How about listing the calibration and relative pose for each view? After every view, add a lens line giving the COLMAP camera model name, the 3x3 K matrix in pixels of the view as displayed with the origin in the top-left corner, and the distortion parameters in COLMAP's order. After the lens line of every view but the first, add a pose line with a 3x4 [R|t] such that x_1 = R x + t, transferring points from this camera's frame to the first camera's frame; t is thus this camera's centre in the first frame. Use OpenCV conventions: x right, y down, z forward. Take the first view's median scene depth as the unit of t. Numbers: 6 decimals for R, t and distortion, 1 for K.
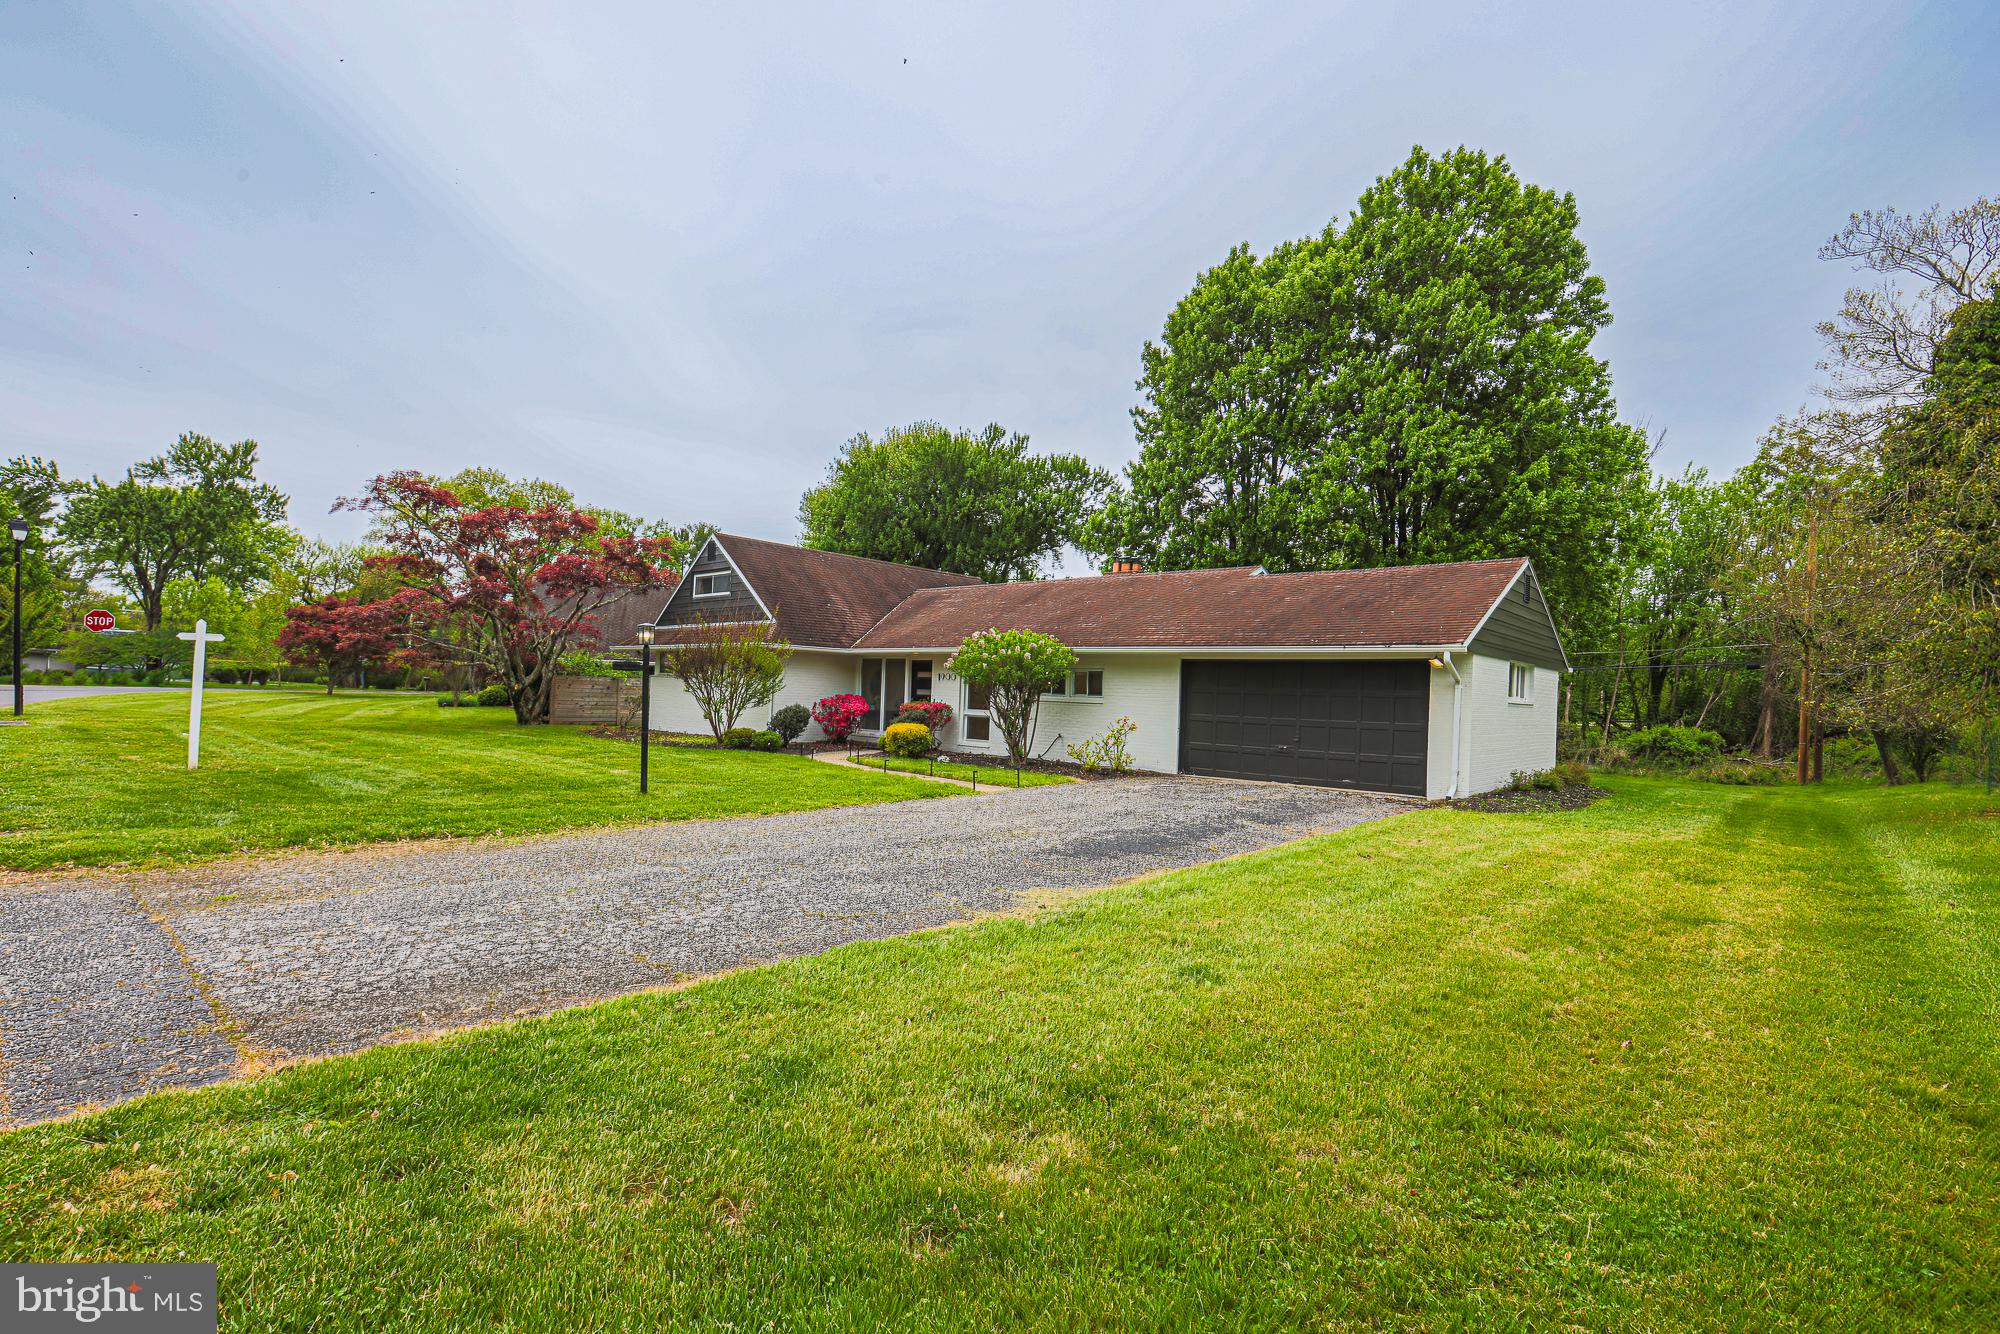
lens RADIAL K [[926.1, 0, 998.1], [0, 926.1, 694.6], [0, 0, 1]] dist [-0.053306, 0.020839]
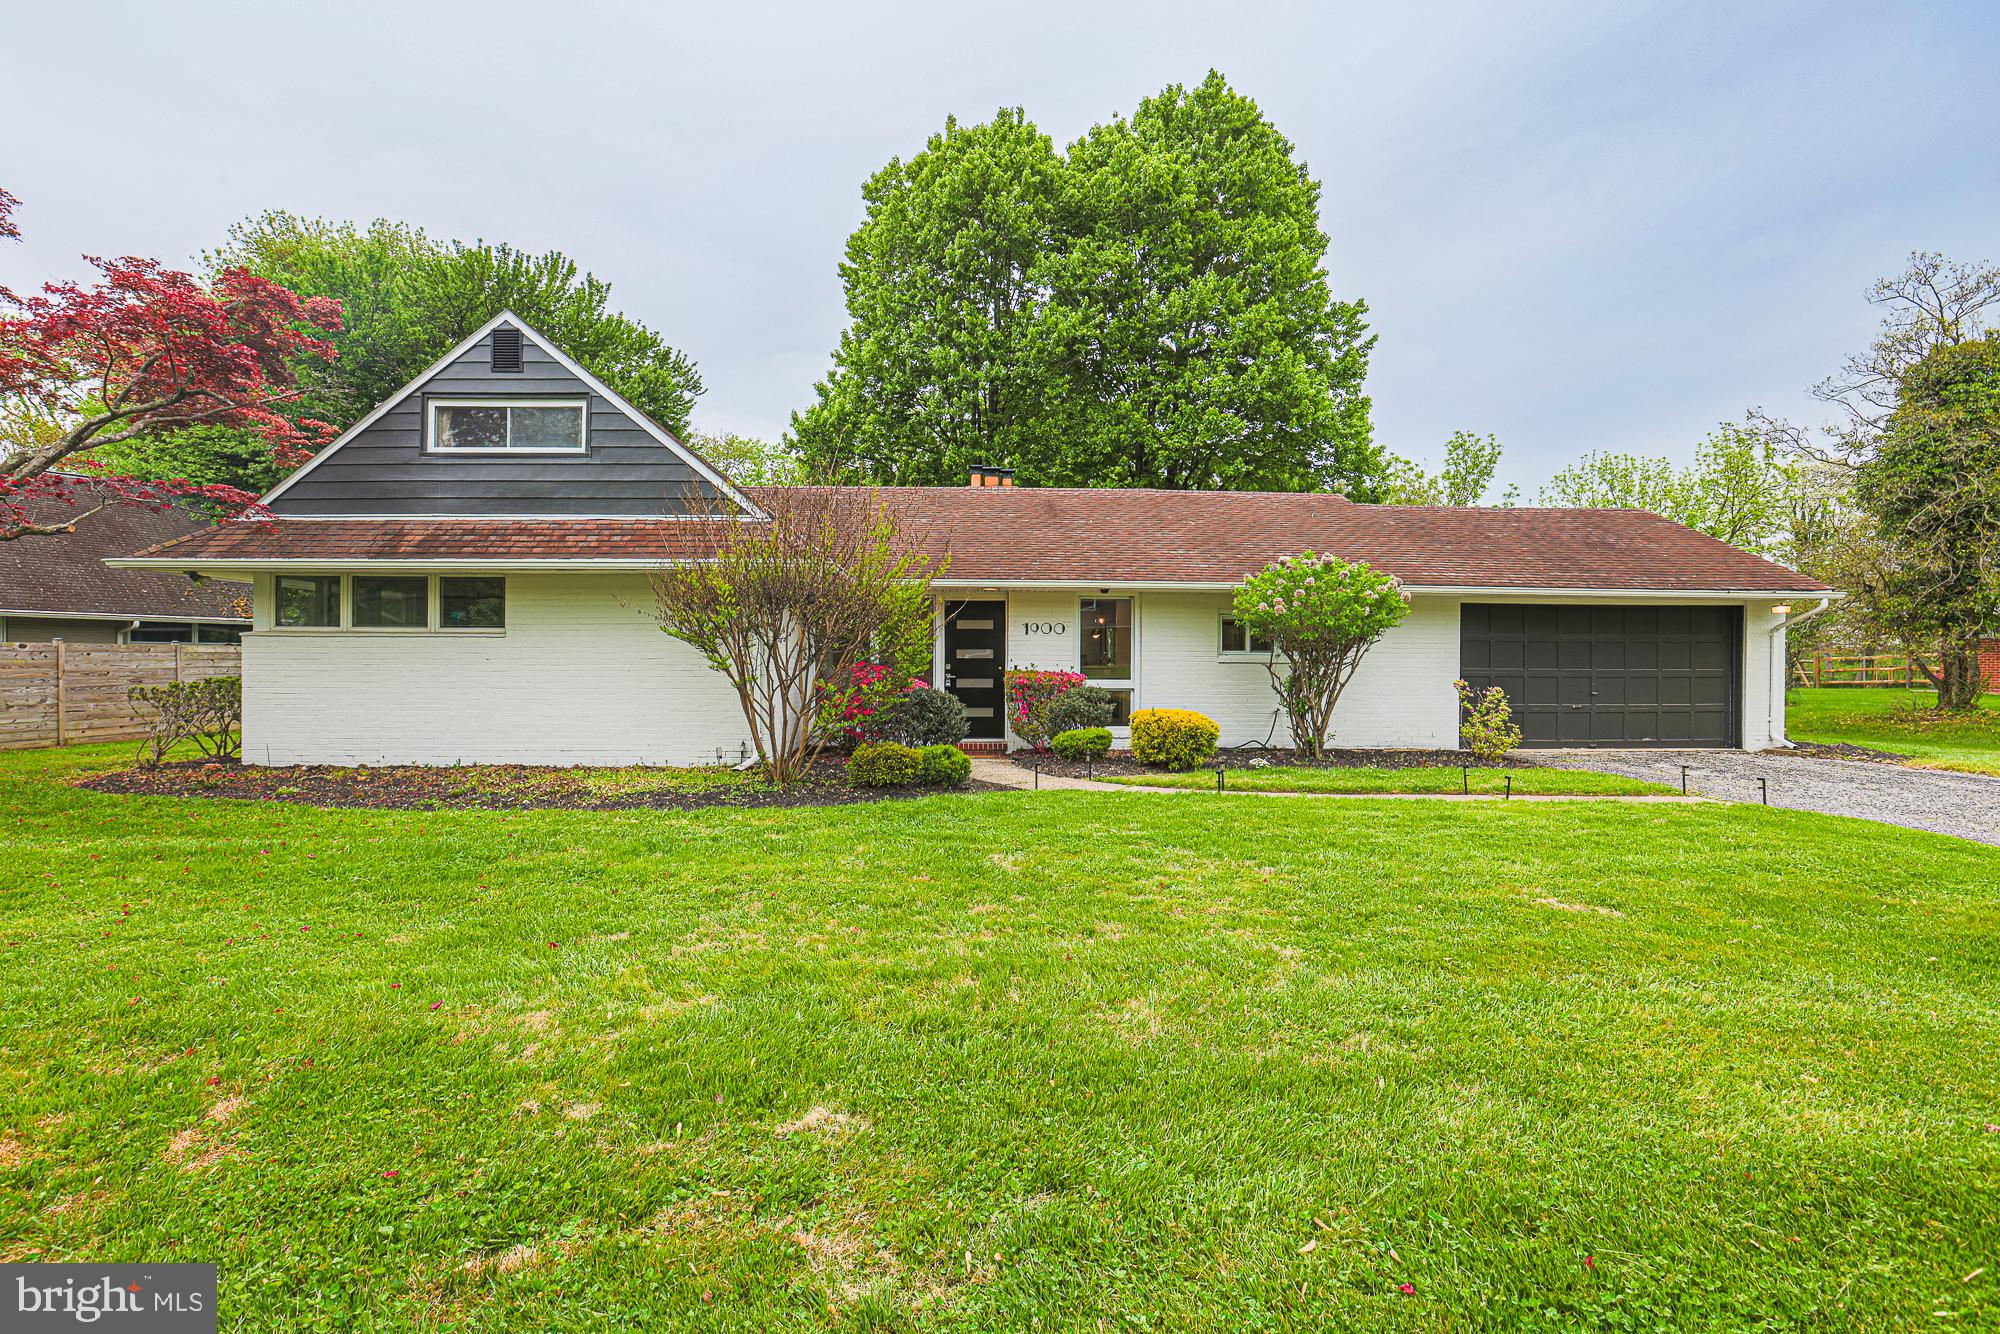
lens RADIAL K [[900.9, 0, 1000.0], [0, 900.9, 667.0], [0, 0, 1]] dist [-0.001557, -0.000084]
pose [[0.719670, -0.044353, 0.692898, -0.488741], [0.018587, 0.998831, 0.044631, -0.020030], [-0.694067, -0.019240, 0.719653, 0.569497]]
